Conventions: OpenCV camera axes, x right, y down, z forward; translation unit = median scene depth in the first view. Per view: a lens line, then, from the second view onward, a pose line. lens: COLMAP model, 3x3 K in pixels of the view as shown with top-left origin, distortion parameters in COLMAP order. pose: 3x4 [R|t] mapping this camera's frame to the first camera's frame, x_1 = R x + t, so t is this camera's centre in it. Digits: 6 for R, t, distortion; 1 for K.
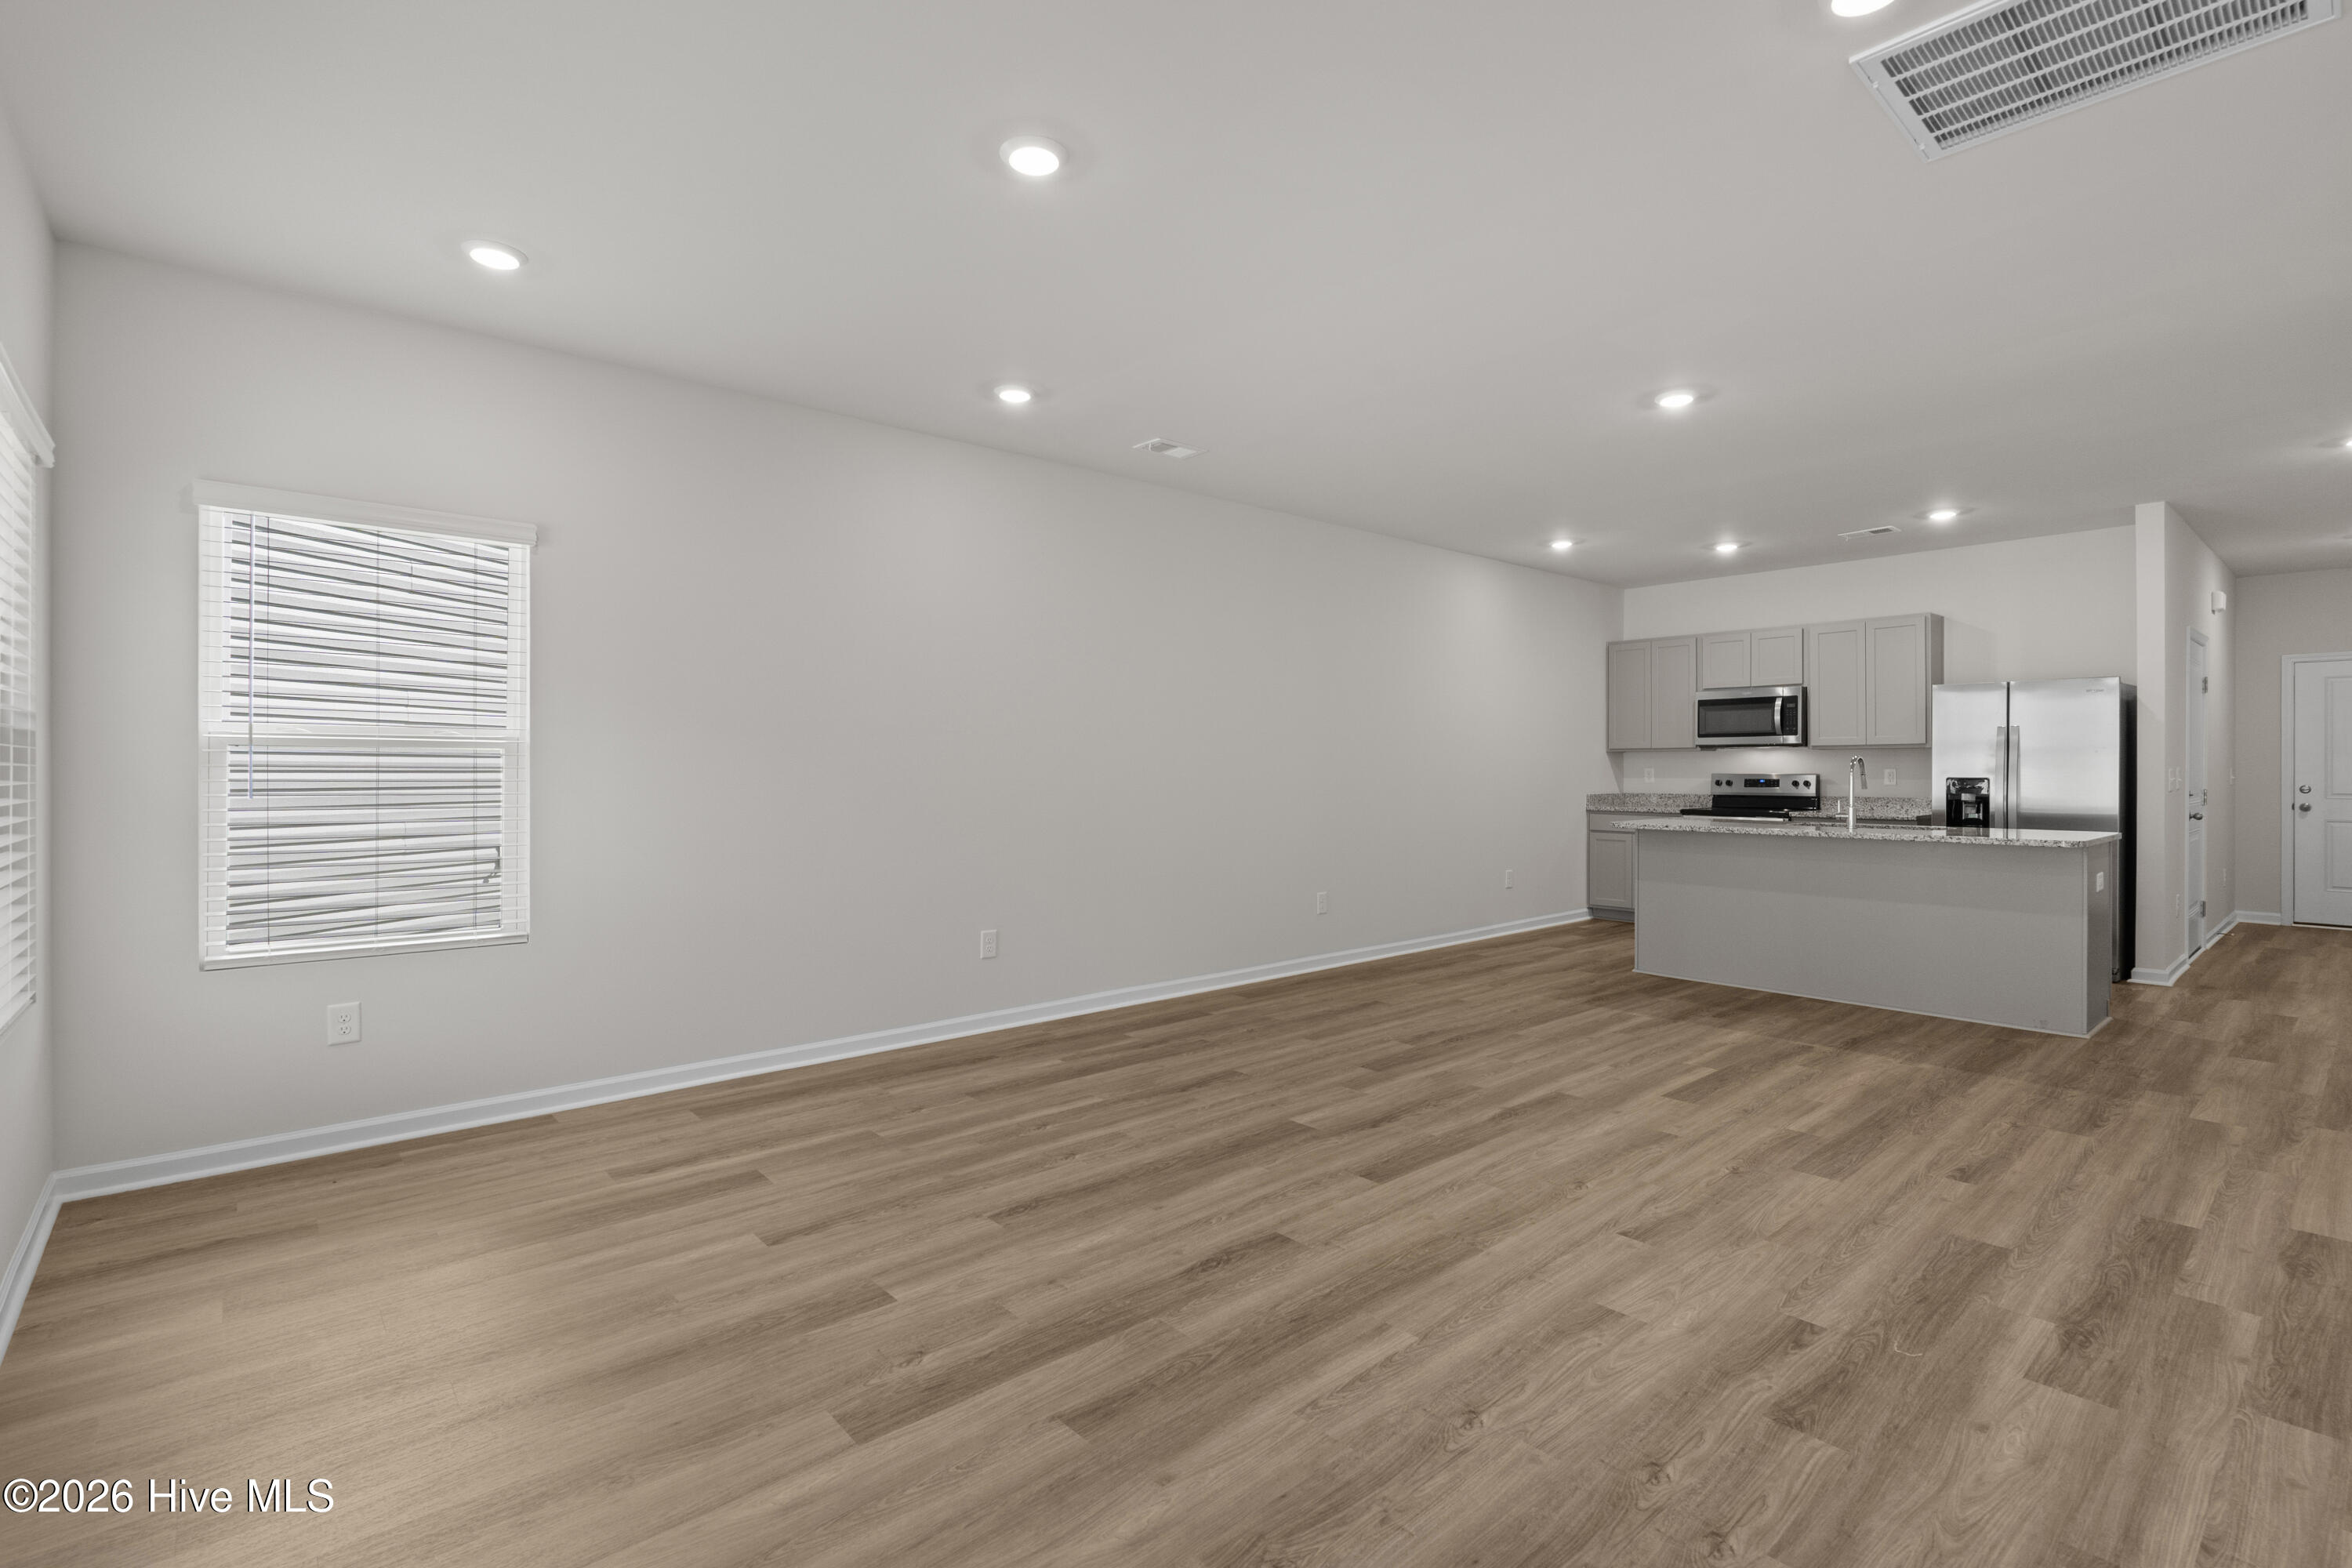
lens RADIAL K [[1075.9, 0, 1159.0], [0, 1075.9, 780.9], [0, 0, 1]] dist [-0.007083, 0.003687]
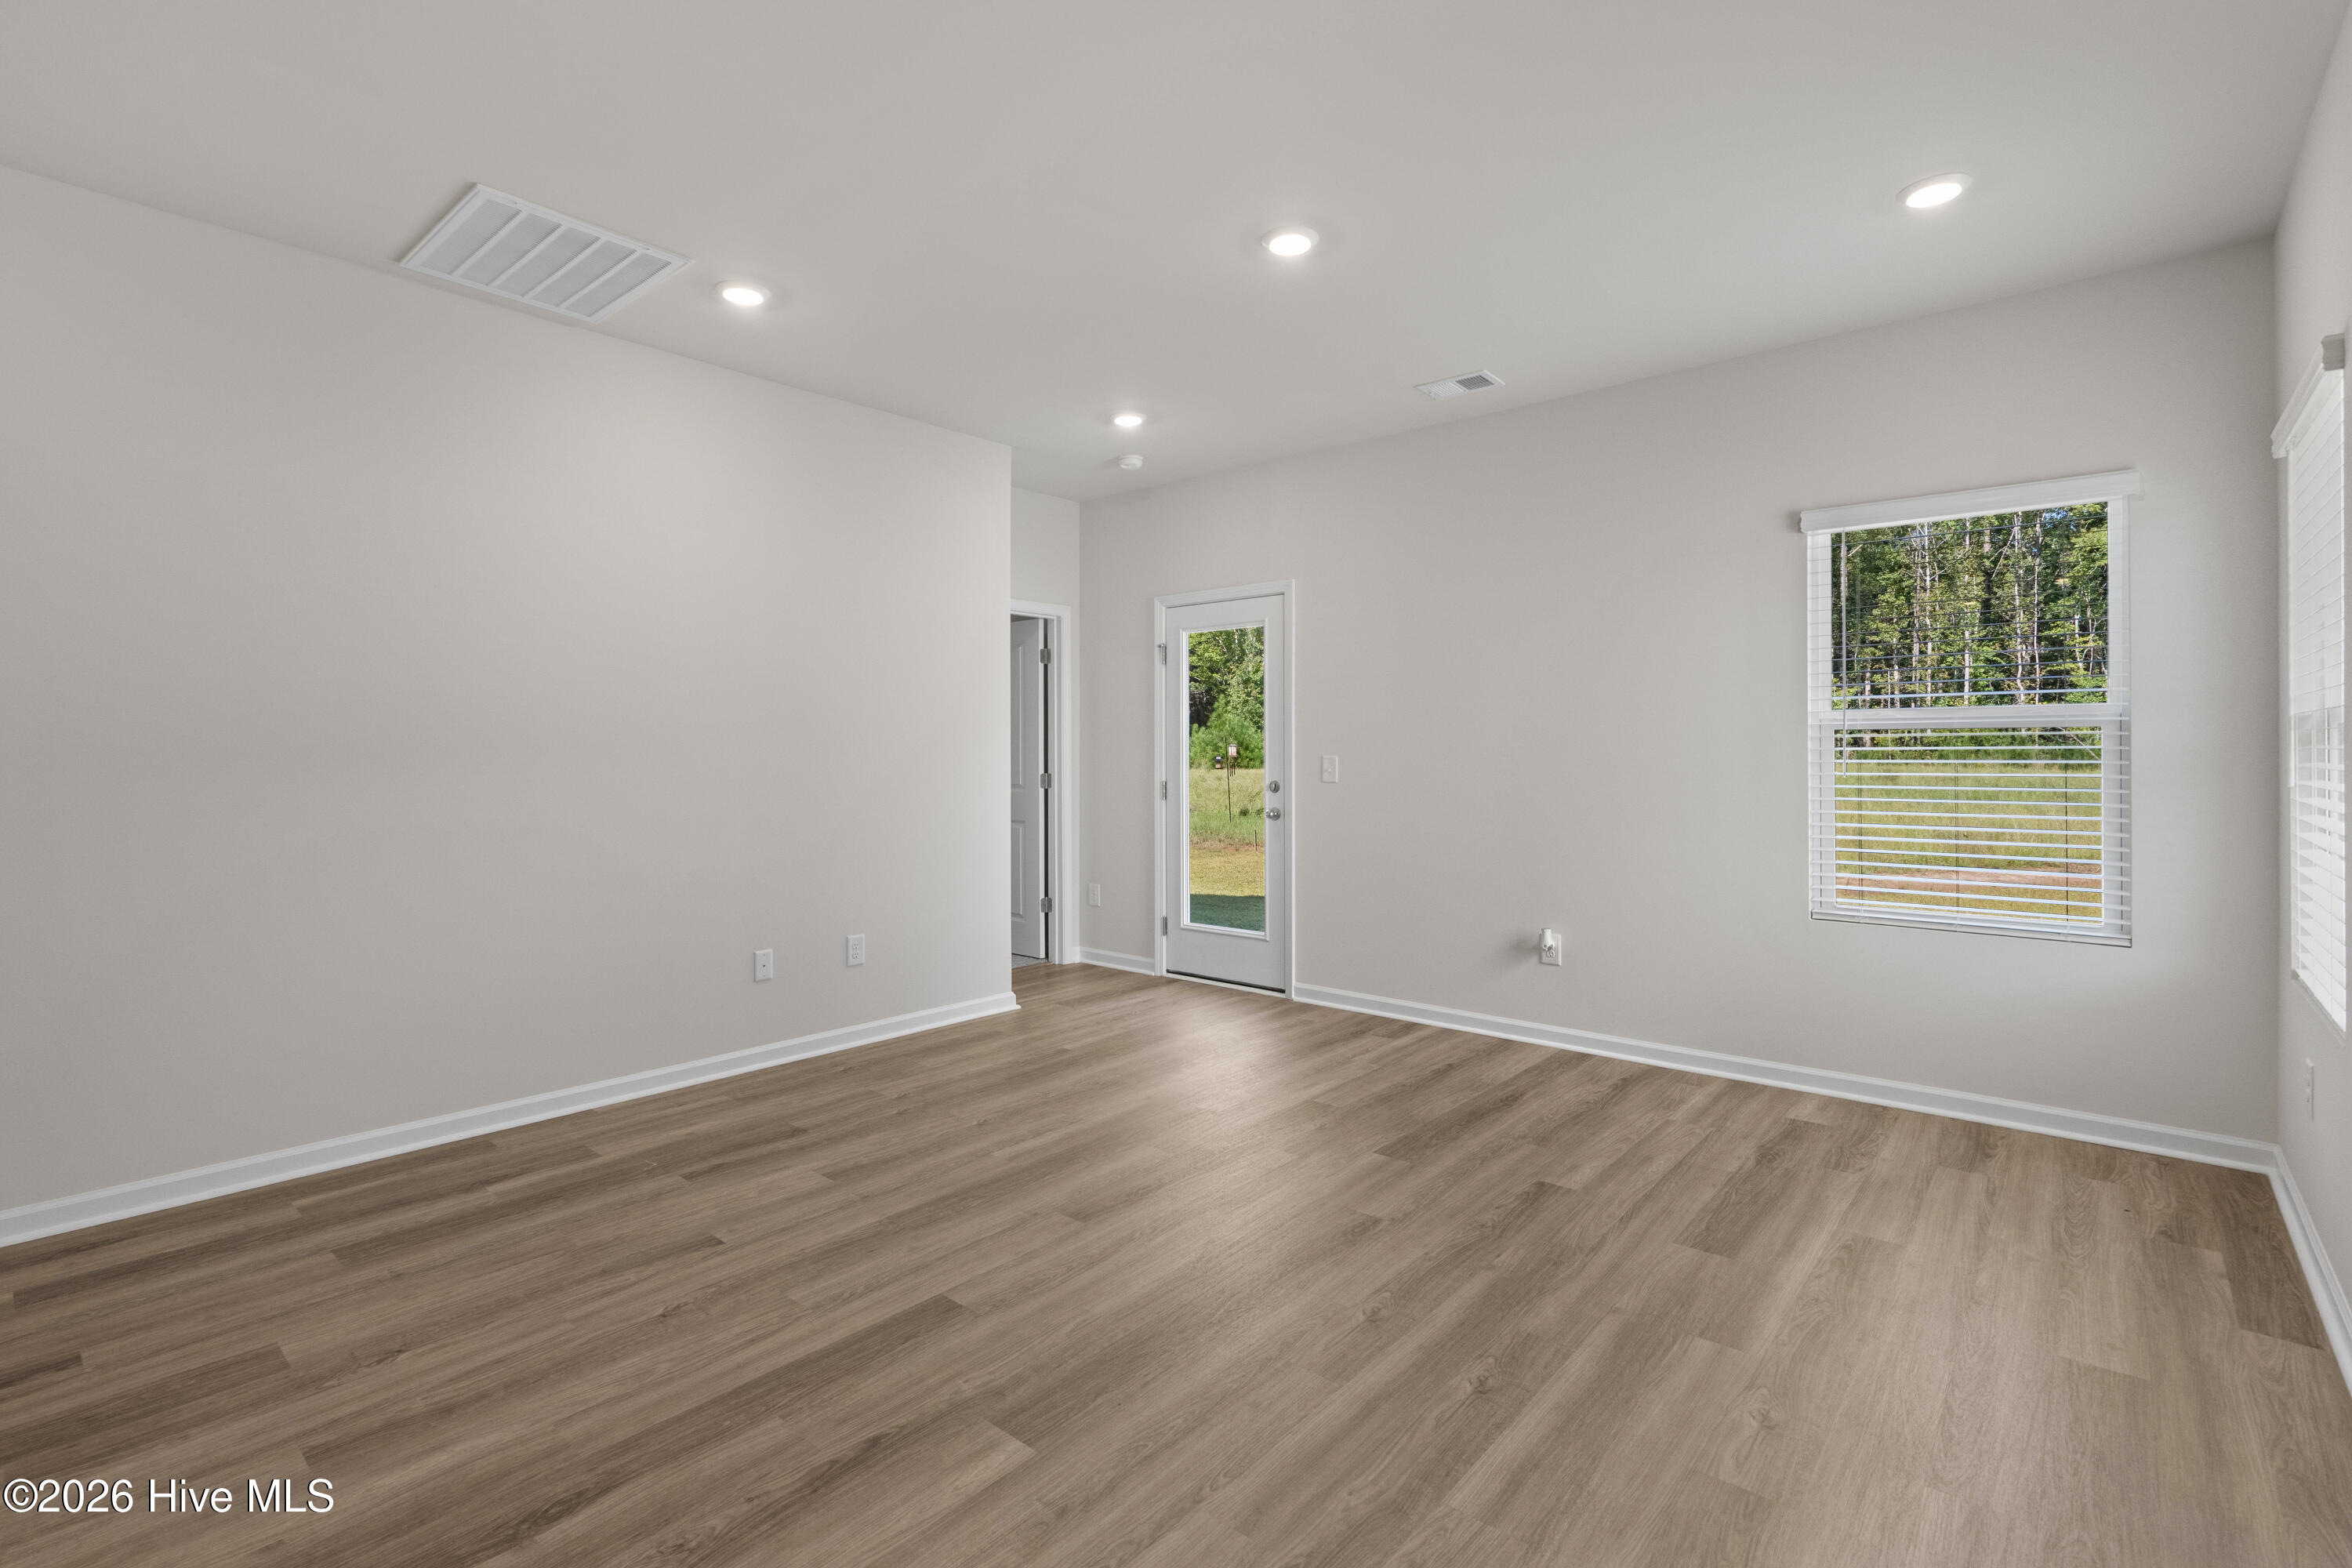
lens RADIAL K [[1075.9, 0, 1157.0], [0, 1075.9, 751.6], [0, 0, 1]] dist [-0.007083, 0.003687]
pose [[-0.990754, 0.003507, -0.135623, 0.152456], [0.002513, 0.999969, 0.007504, -0.018087], [0.135645, 0.007094, -0.990732, 1.737094]]
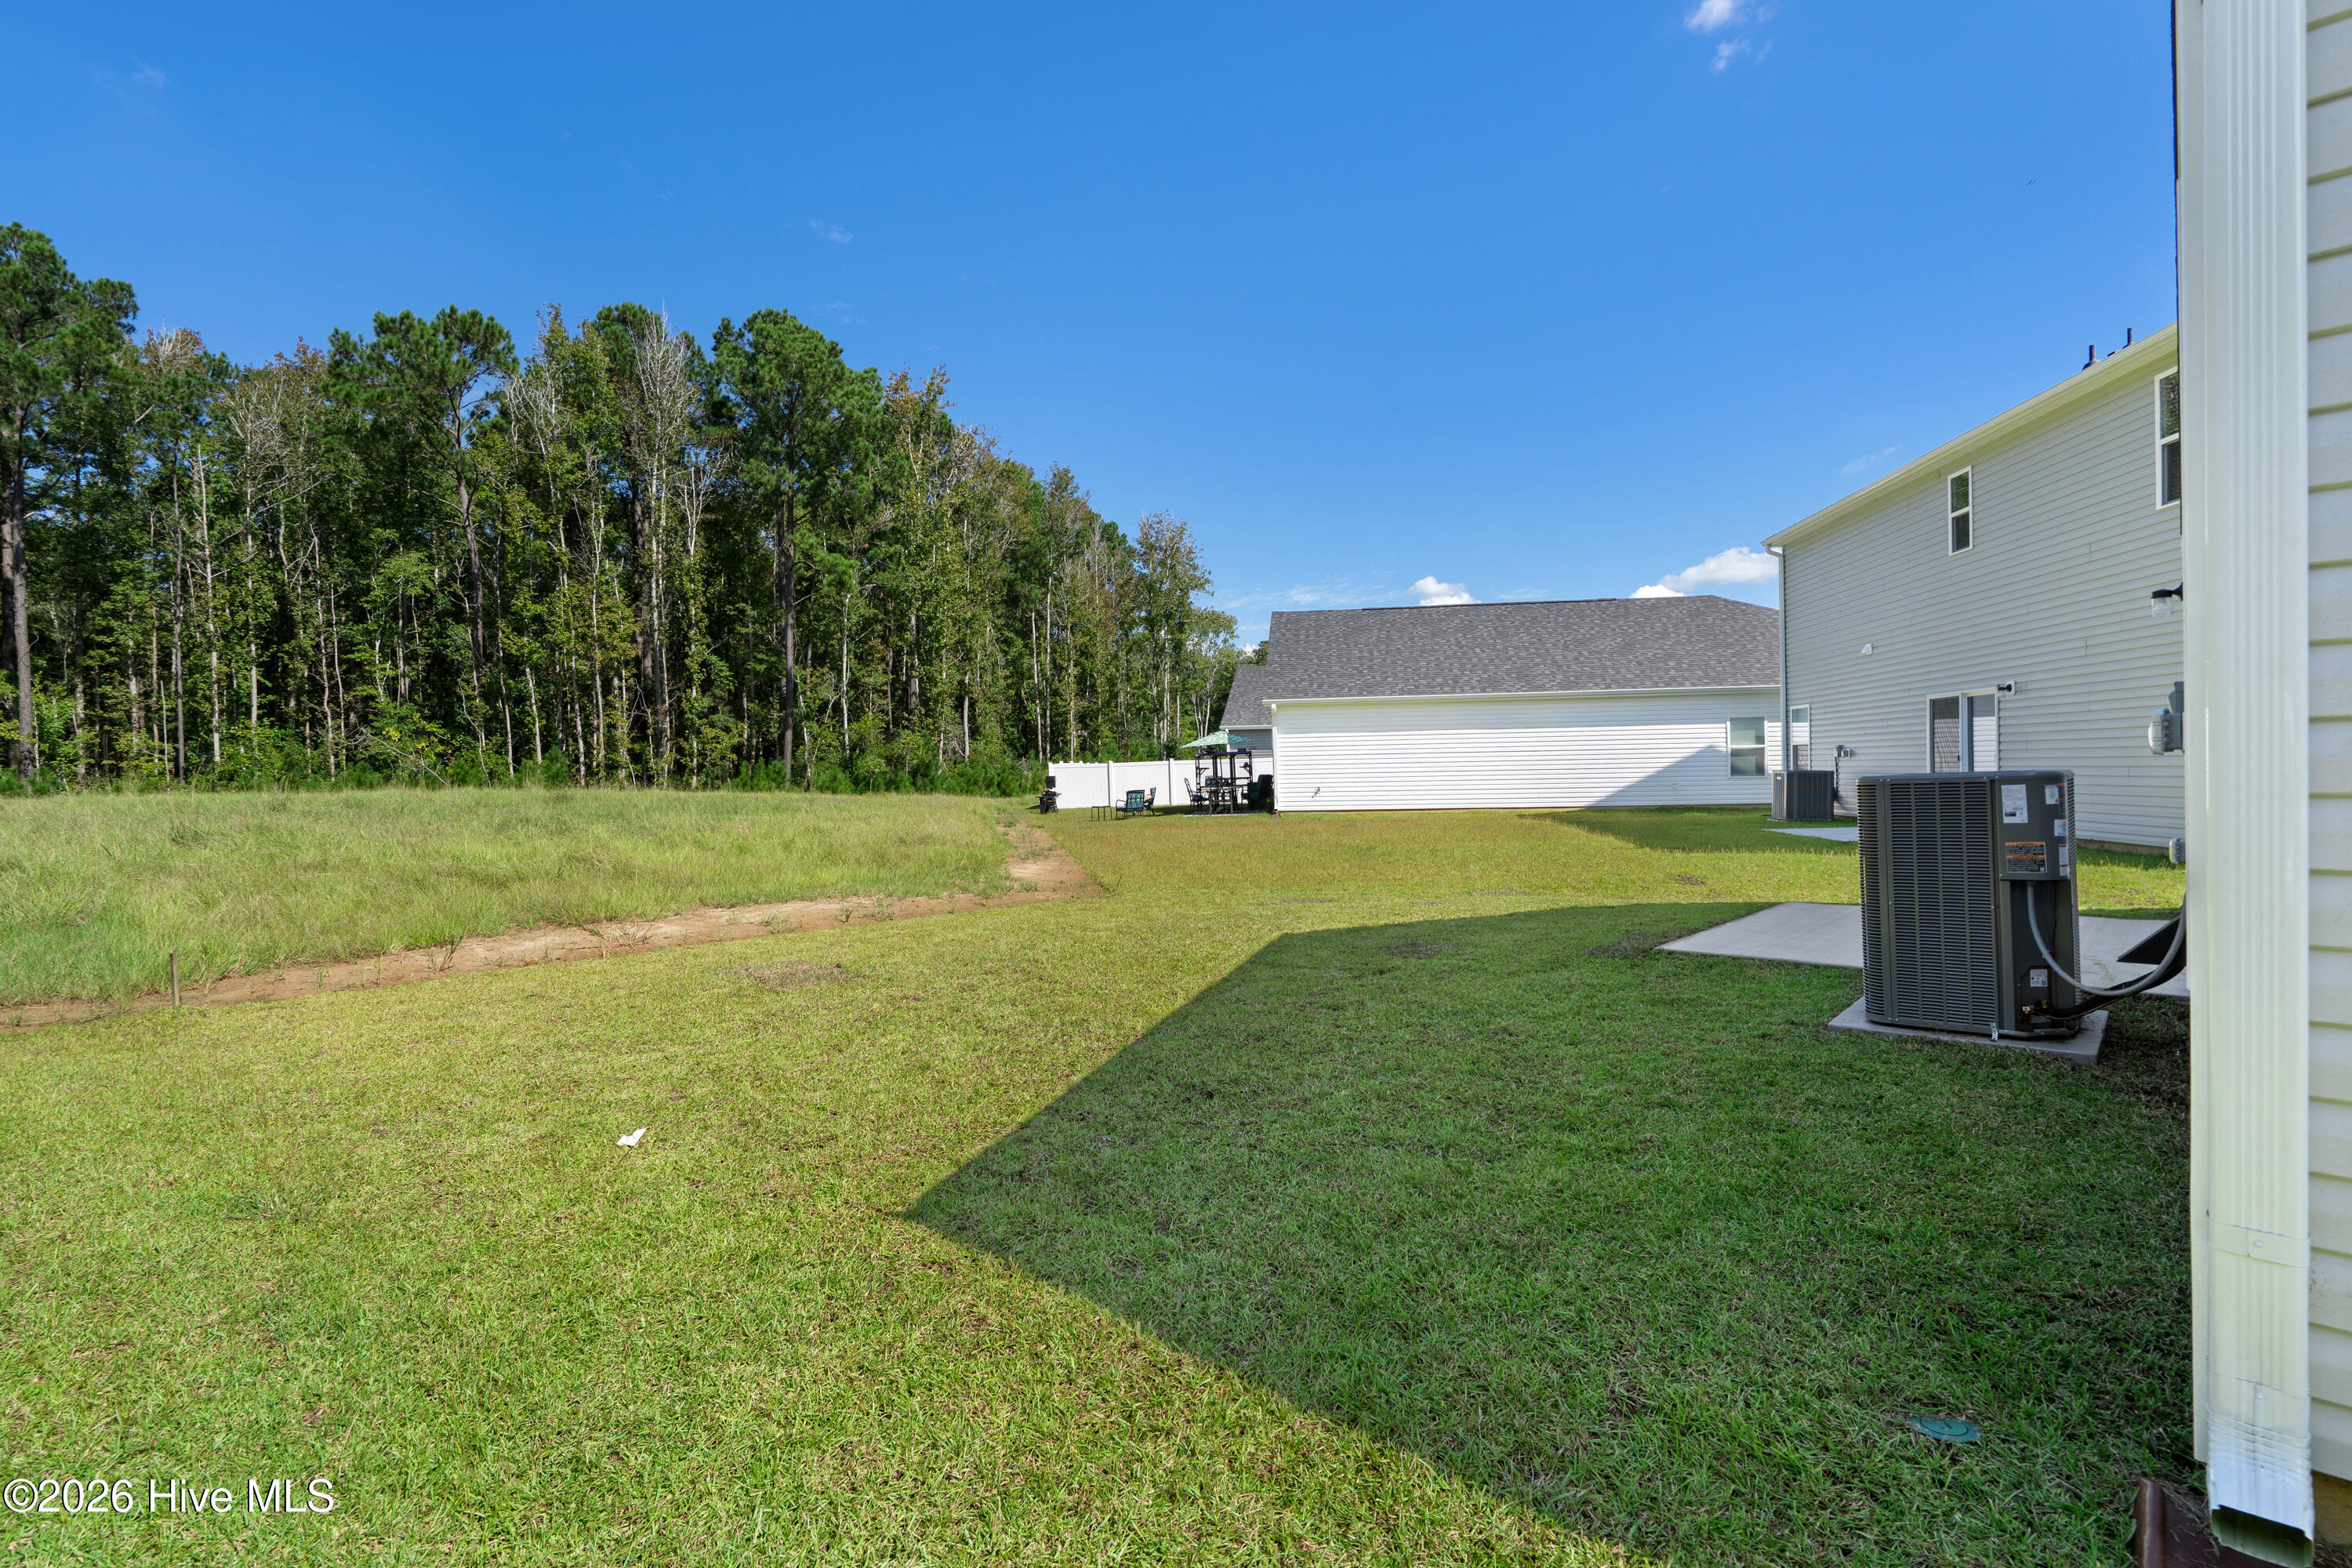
lens RADIAL K [[1075.9, 0, 1191.9], [0, 1075.9, 777.2], [0, 0, 1]] dist [-0.007083, 0.003687]
pose [[0.108144, 0.005255, -0.994121, 1.236140], [0.007836, 0.999950, 0.006138, 0.084864], [0.994104, -0.008454, 0.108097, -1.660120]]
